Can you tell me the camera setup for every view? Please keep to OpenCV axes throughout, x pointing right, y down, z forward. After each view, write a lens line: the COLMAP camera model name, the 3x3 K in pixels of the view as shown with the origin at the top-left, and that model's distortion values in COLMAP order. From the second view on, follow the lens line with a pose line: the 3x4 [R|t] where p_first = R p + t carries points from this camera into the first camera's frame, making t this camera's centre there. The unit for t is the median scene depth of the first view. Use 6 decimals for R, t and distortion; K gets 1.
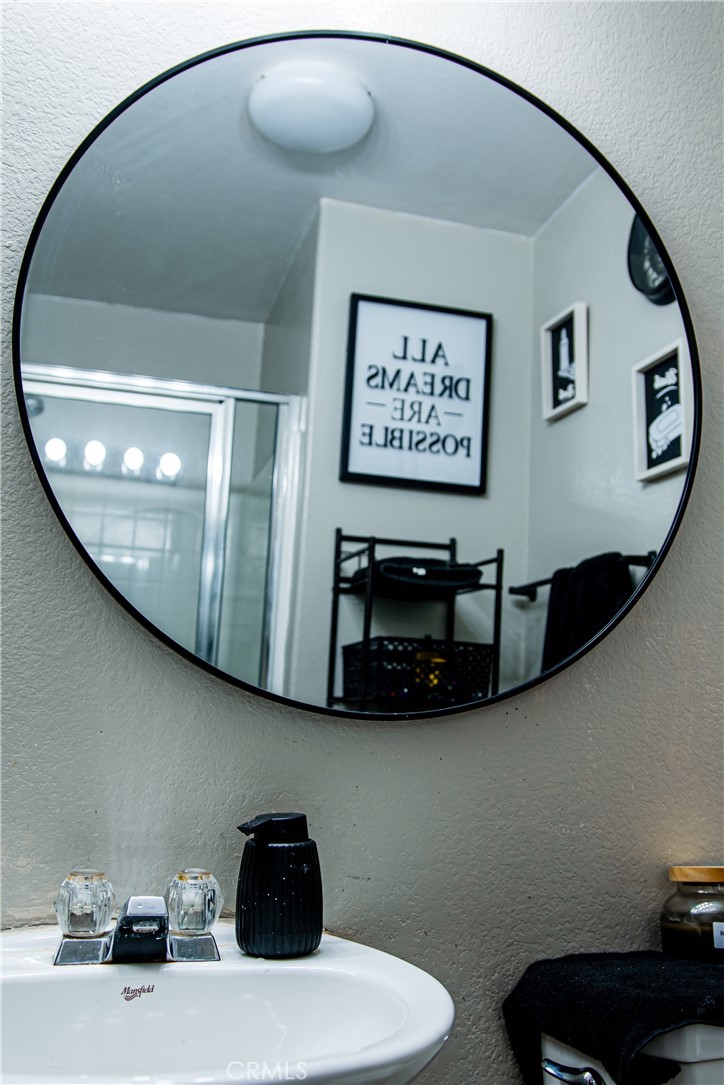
lens RADIAL K [[1028.6, 0, 353.7], [0, 1028.6, 554.5], [0, 0, 1]] dist [-0.012068, 0.000000]
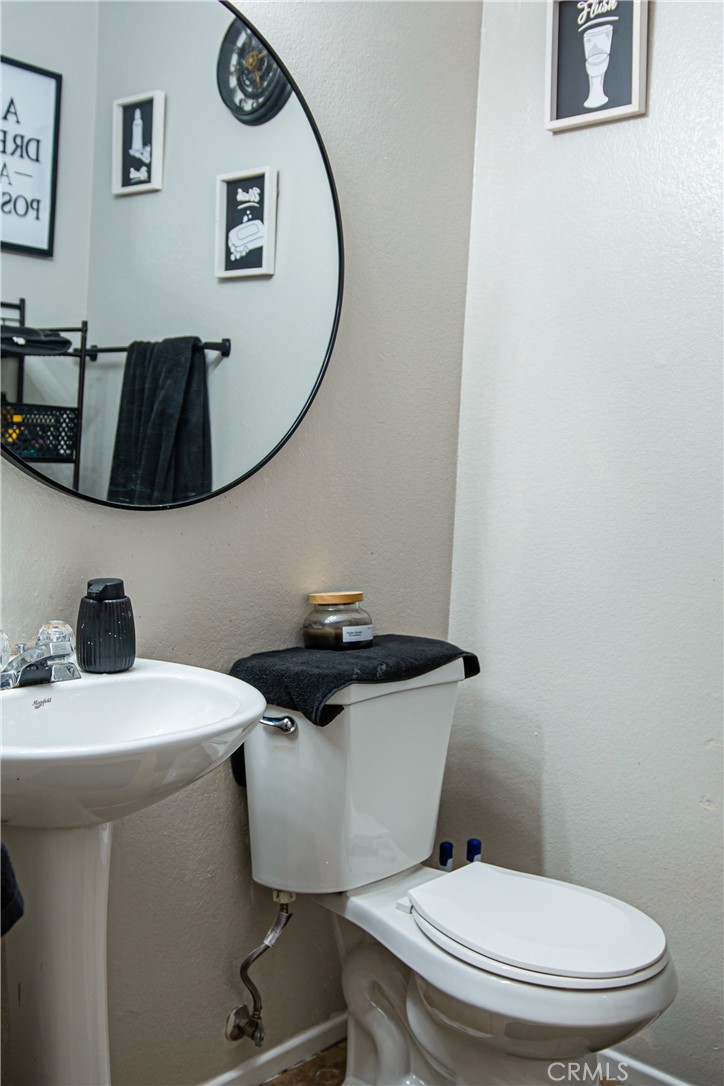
lens RADIAL K [[1029.6, 0, 365.9], [0, 1029.6, 544.3], [0, 0, 1]] dist [-0.012068, 0.000000]
pose [[0.858977, -0.040989, 0.510371, -0.196186], [-0.093394, 0.967525, 0.234889, -0.068710], [-0.503424, -0.249430, 0.827254, -0.149468]]
